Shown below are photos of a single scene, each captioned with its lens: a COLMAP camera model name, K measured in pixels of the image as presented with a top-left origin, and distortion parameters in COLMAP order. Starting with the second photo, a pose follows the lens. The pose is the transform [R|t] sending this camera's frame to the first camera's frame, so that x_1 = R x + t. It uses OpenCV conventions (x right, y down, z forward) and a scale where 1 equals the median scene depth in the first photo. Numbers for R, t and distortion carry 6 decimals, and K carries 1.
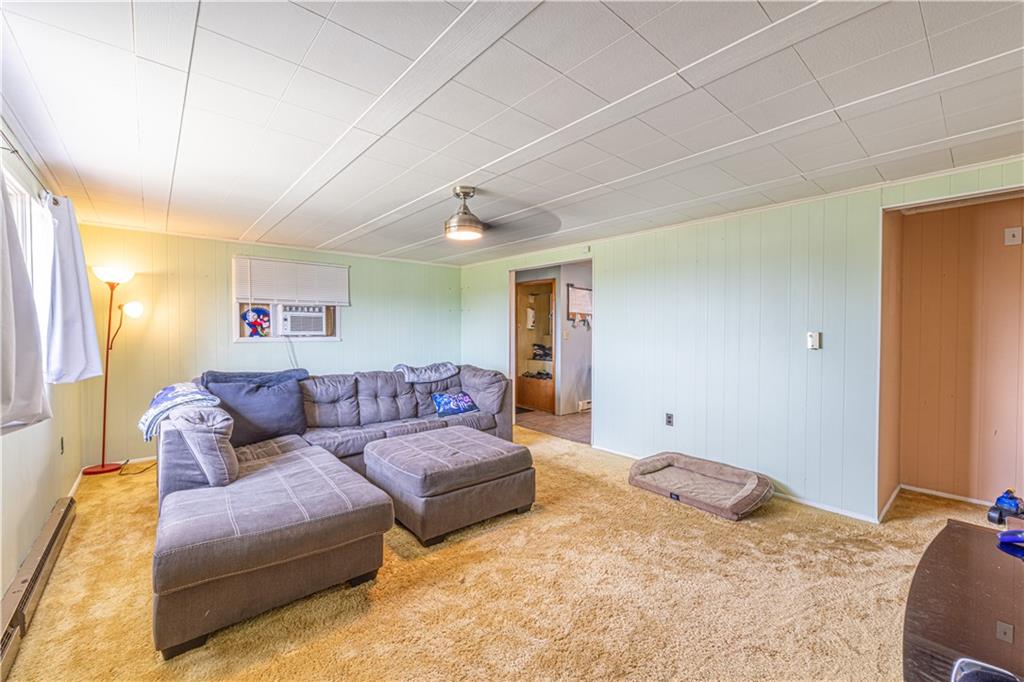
lens RADIAL K [[415.8, 0, 512.0], [0, 415.8, 341.0], [0, 0, 1]] dist [-0.000654, -0.000032]
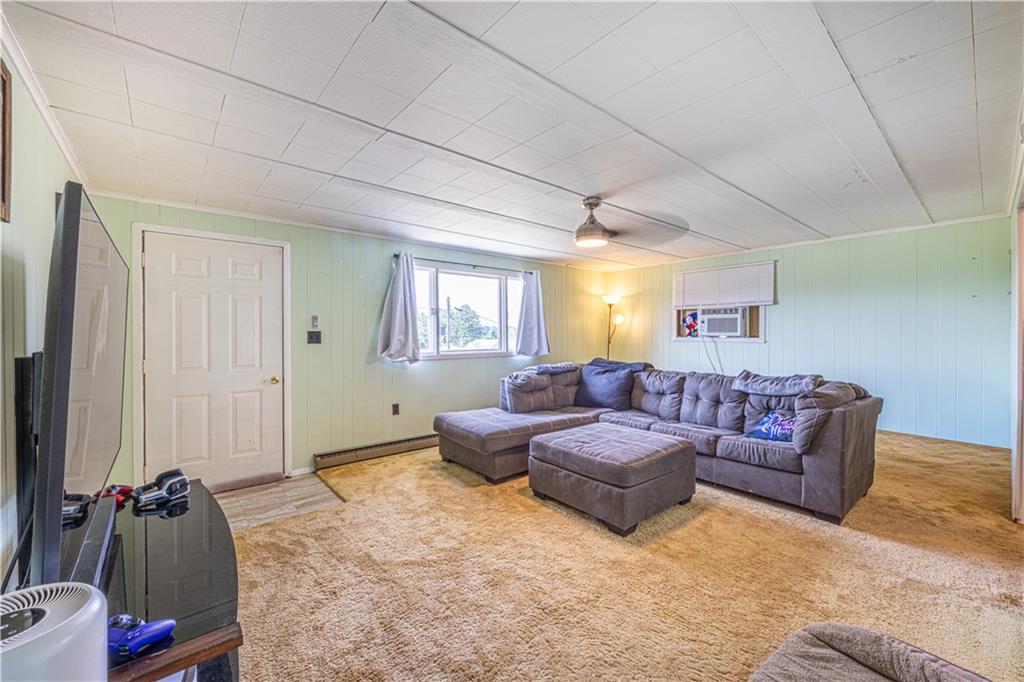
lens RADIAL K [[407.2, 0, 511.9], [0, 407.2, 334.6], [0, 0, 1]] dist [-0.000394, -0.000016]
pose [[-0.006956, 0.007365, -0.999949, 0.634192], [-0.020727, 0.999757, 0.007508, -0.016105], [0.999761, 0.020778, -0.006802, 0.534302]]
